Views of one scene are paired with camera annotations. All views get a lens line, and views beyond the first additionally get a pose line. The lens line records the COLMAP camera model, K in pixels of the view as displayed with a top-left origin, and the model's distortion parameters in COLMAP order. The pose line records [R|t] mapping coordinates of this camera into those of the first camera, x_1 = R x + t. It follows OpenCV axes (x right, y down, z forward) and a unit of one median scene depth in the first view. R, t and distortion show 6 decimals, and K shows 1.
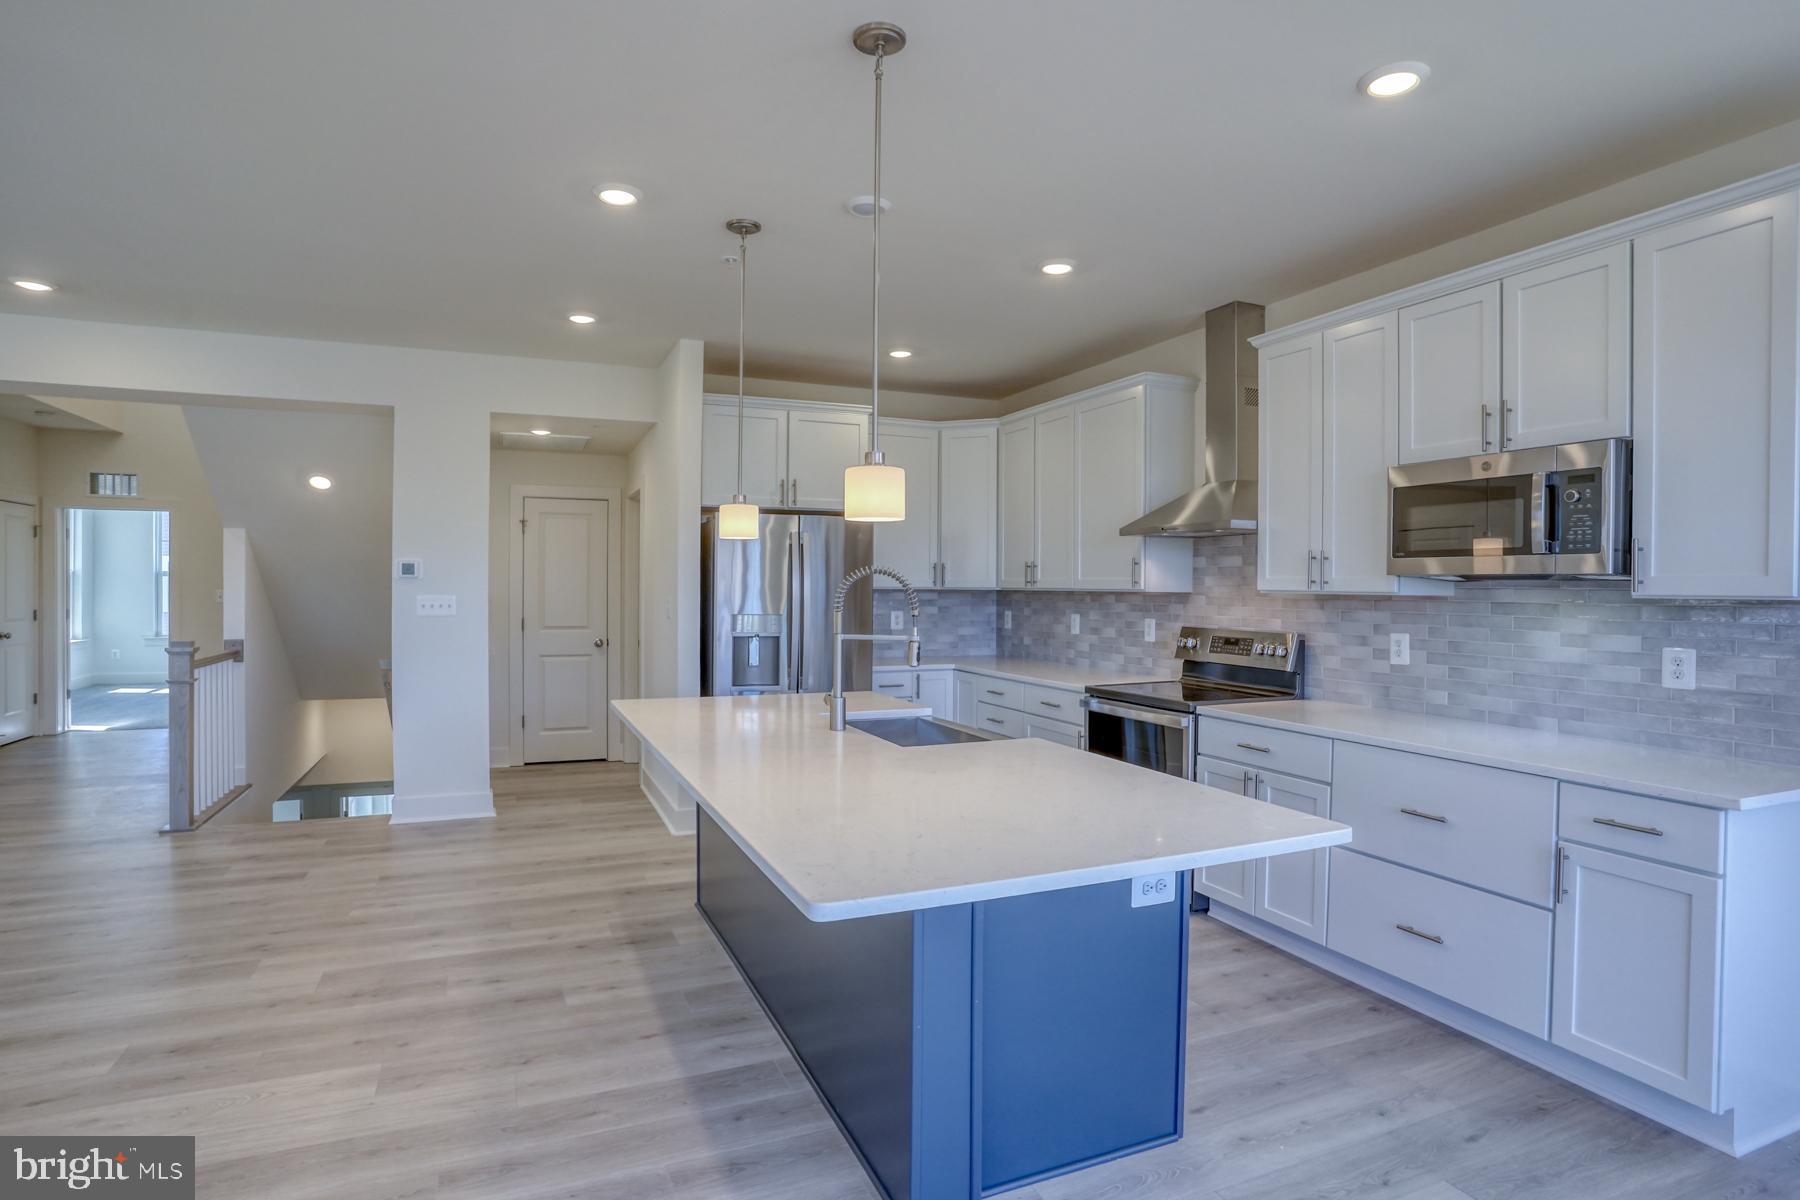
lens RADIAL K [[906.1, 0, 897.2], [0, 906.1, 592.0], [0, 0, 1]] dist [-0.066281, 0.028789]
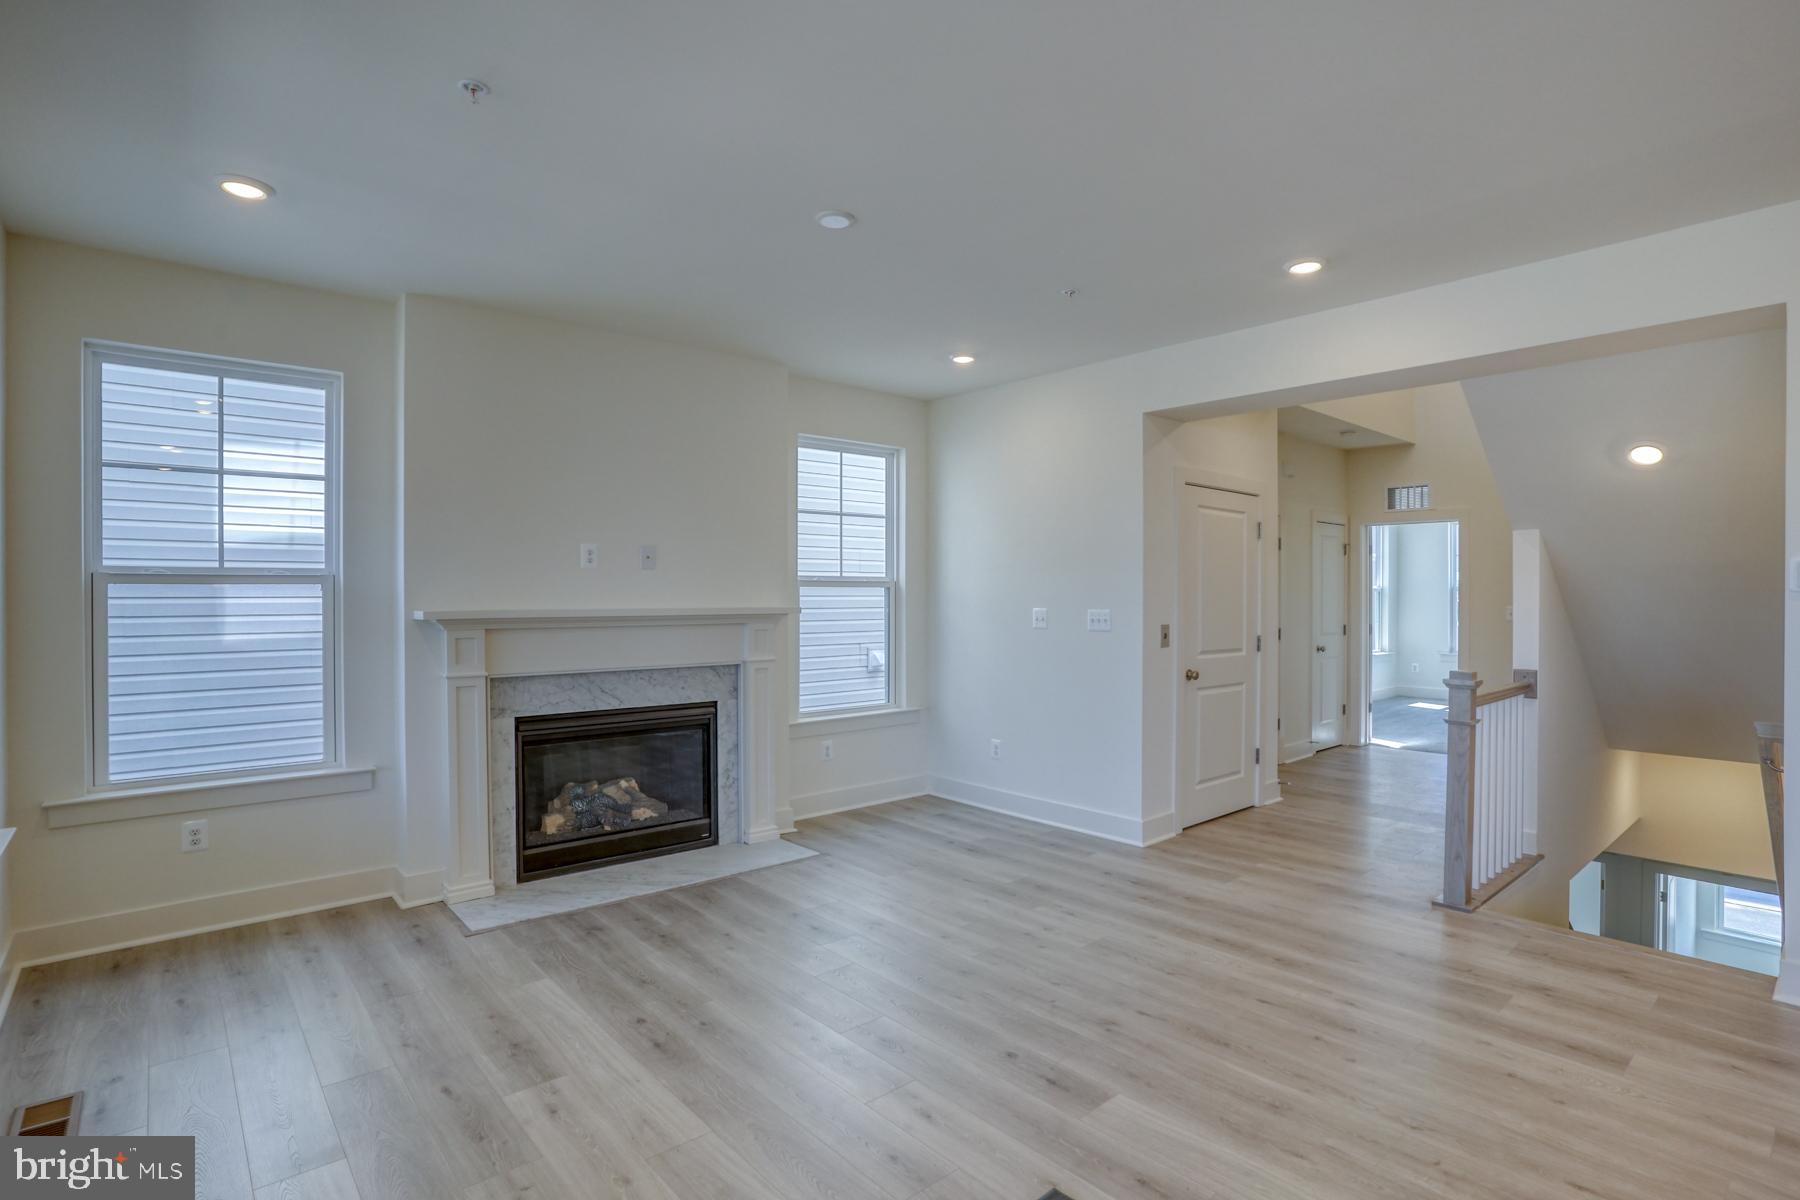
lens RADIAL K [[907.4, 0, 912.7], [0, 907.4, 599.4], [0, 0, 1]] dist [-0.077440, 0.031684]
pose [[0.309317, -0.003225, -0.950954, -0.216789], [-0.003466, 0.999984, -0.004518, -0.004654], [0.950953, 0.004693, 0.309301, 0.292597]]
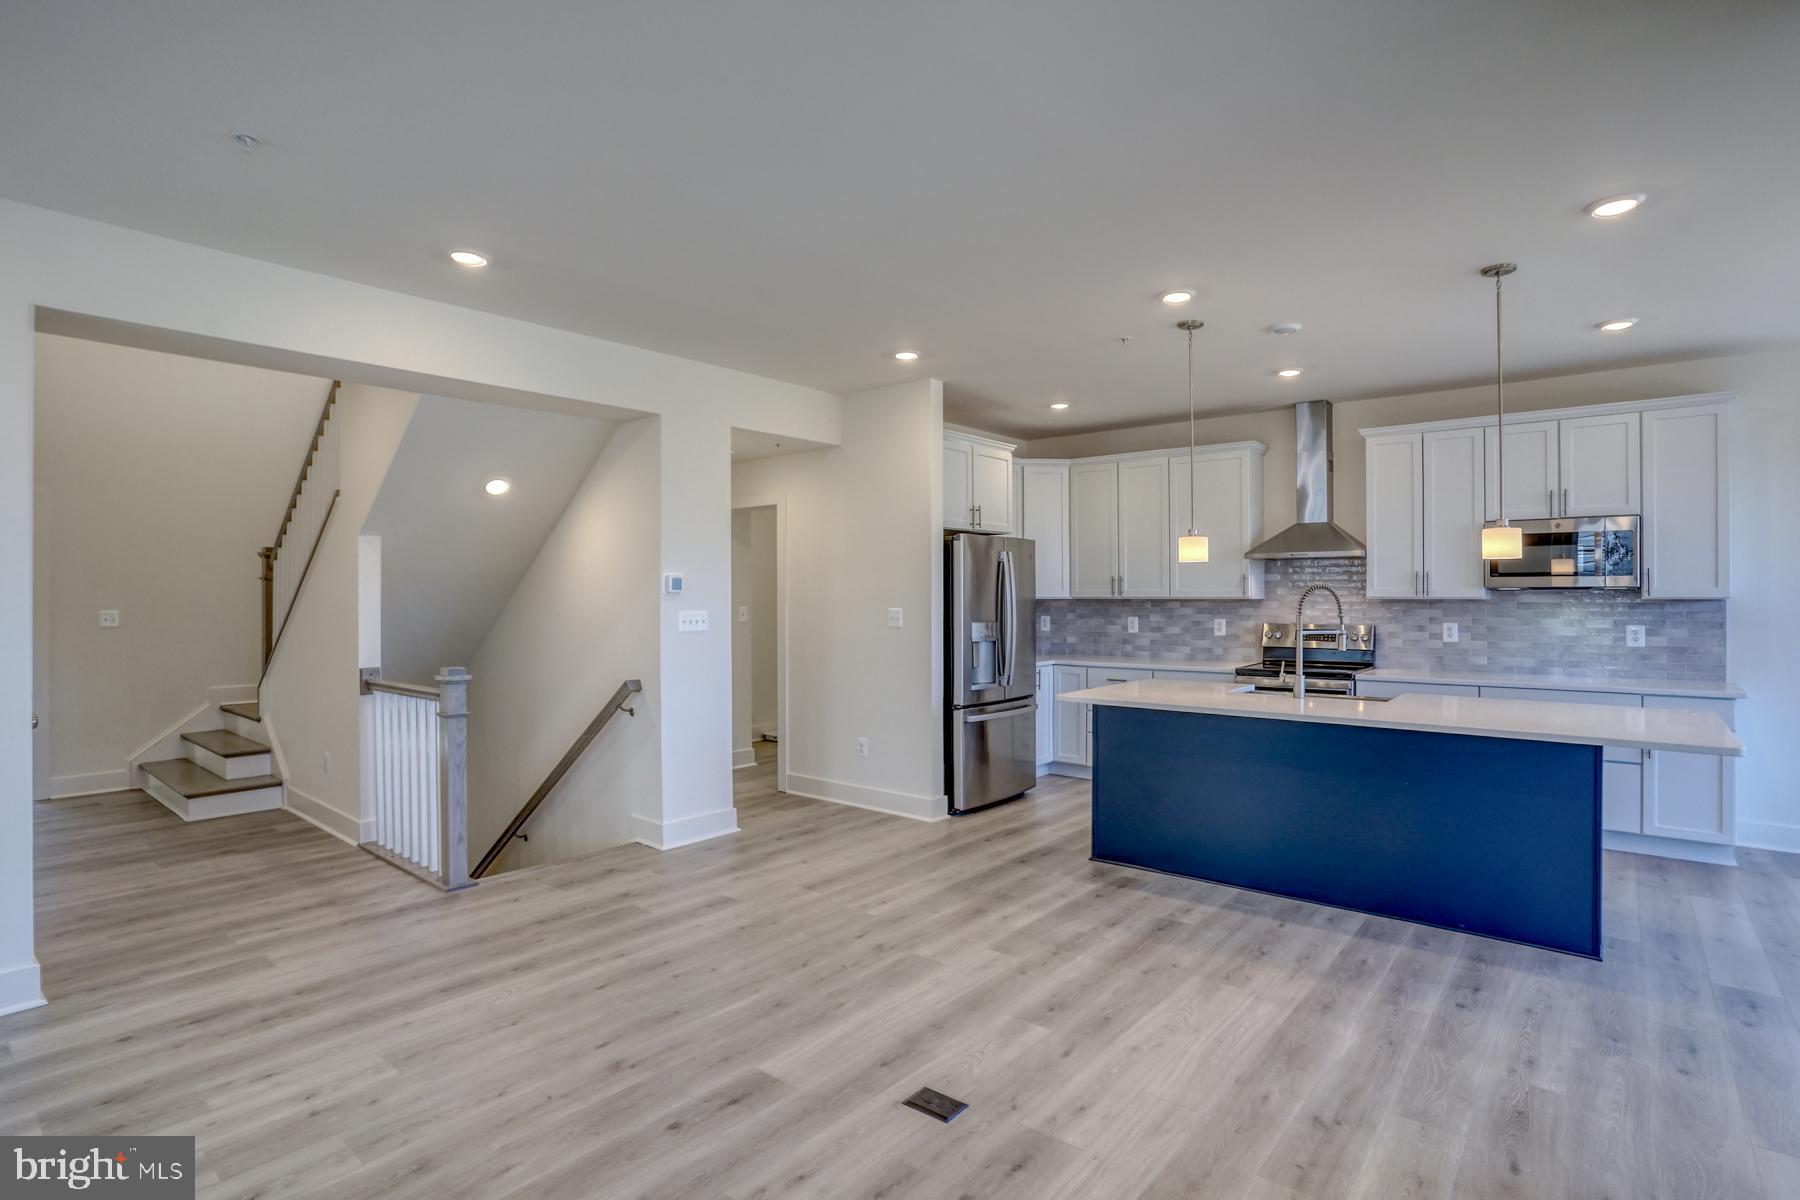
lens RADIAL K [[893.3, 0, 892.7], [0, 893.3, 596.5], [0, 0, 1]] dist [-0.077741, 0.029939]
pose [[0.894170, -0.012437, 0.447555, -0.859070], [0.013030, 0.999914, 0.001753, -0.014550], [-0.447538, 0.004264, 0.894255, 0.029386]]
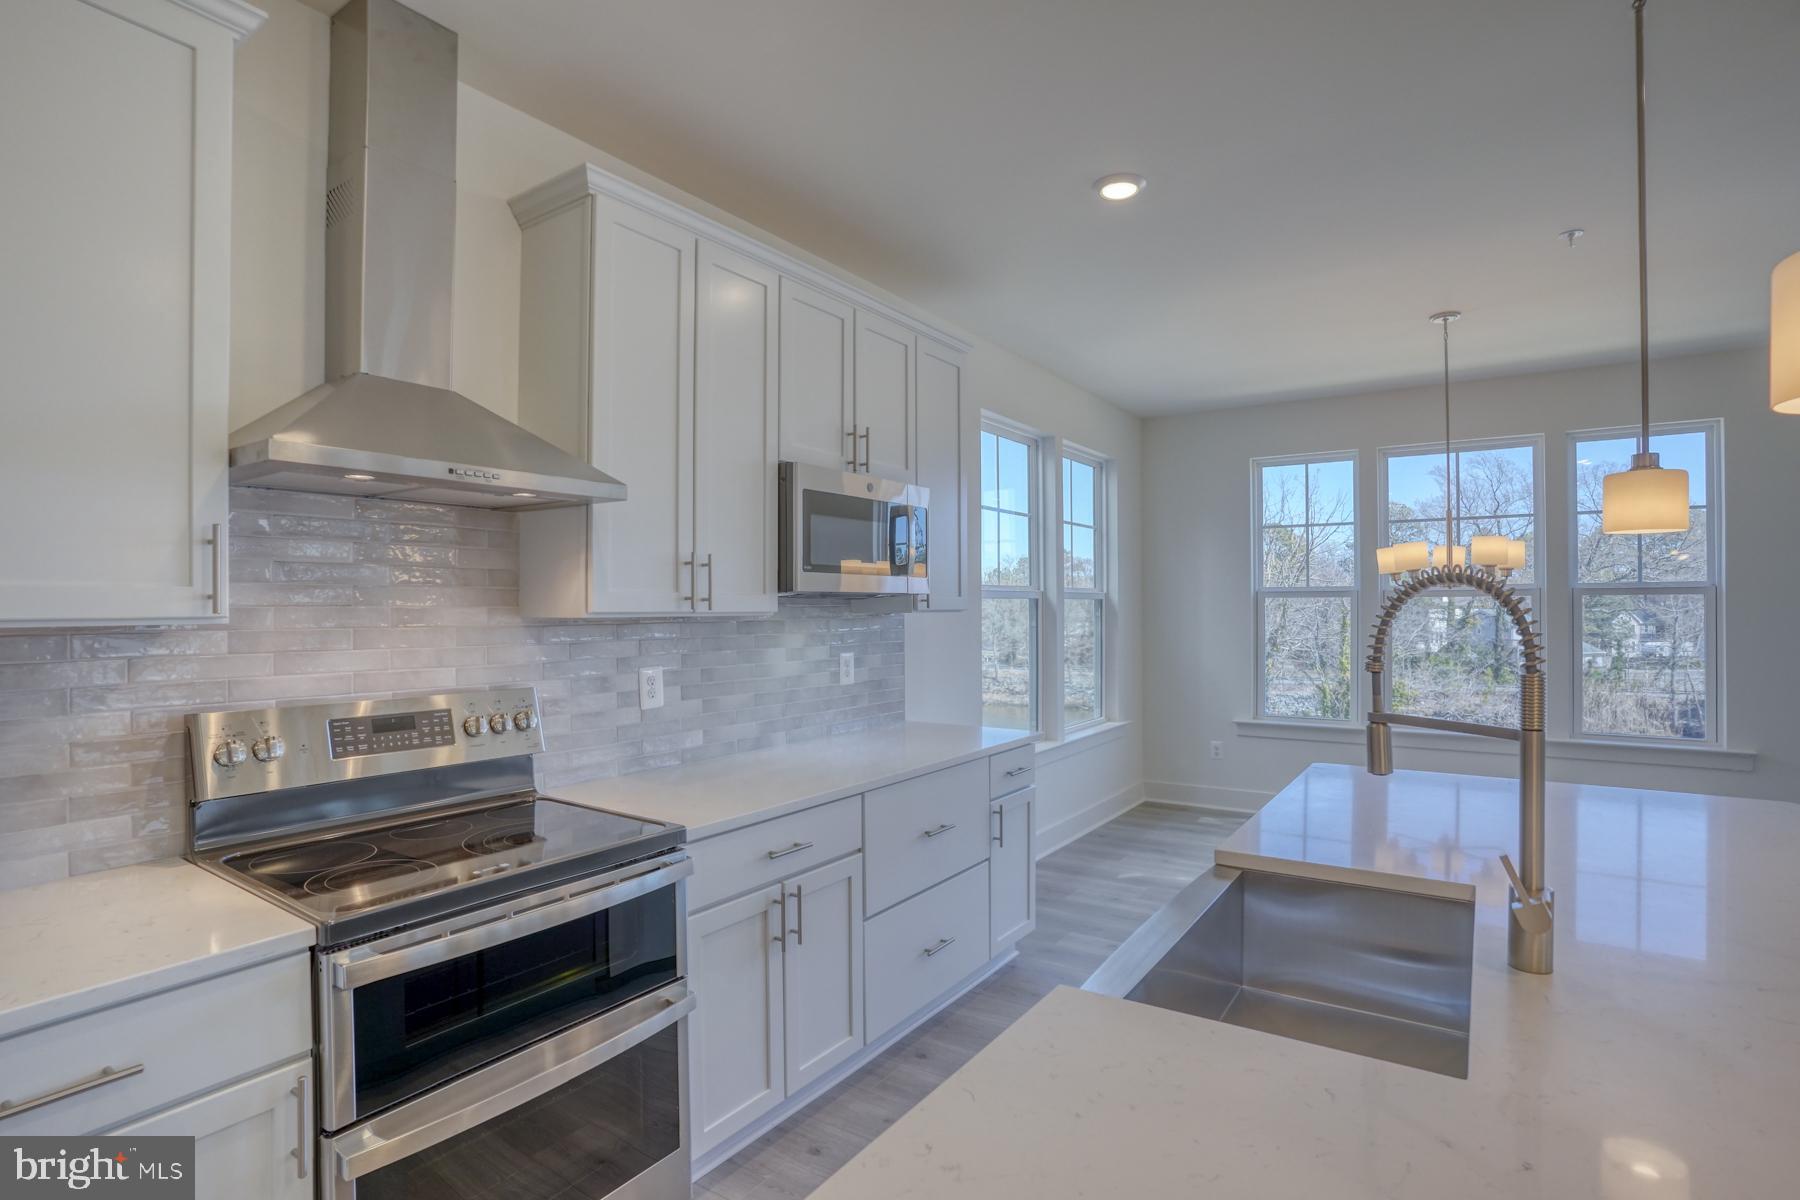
lens RADIAL K [[889.6, 0, 904.1], [0, 889.6, 612.4], [0, 0, 1]] dist [-0.080070, 0.030291]
pose [[-0.521853, -0.009194, 0.852986, -0.152718], [0.007520, 0.999853, 0.015378, -0.008182], [-0.853003, 0.014440, -0.521707, 0.979212]]
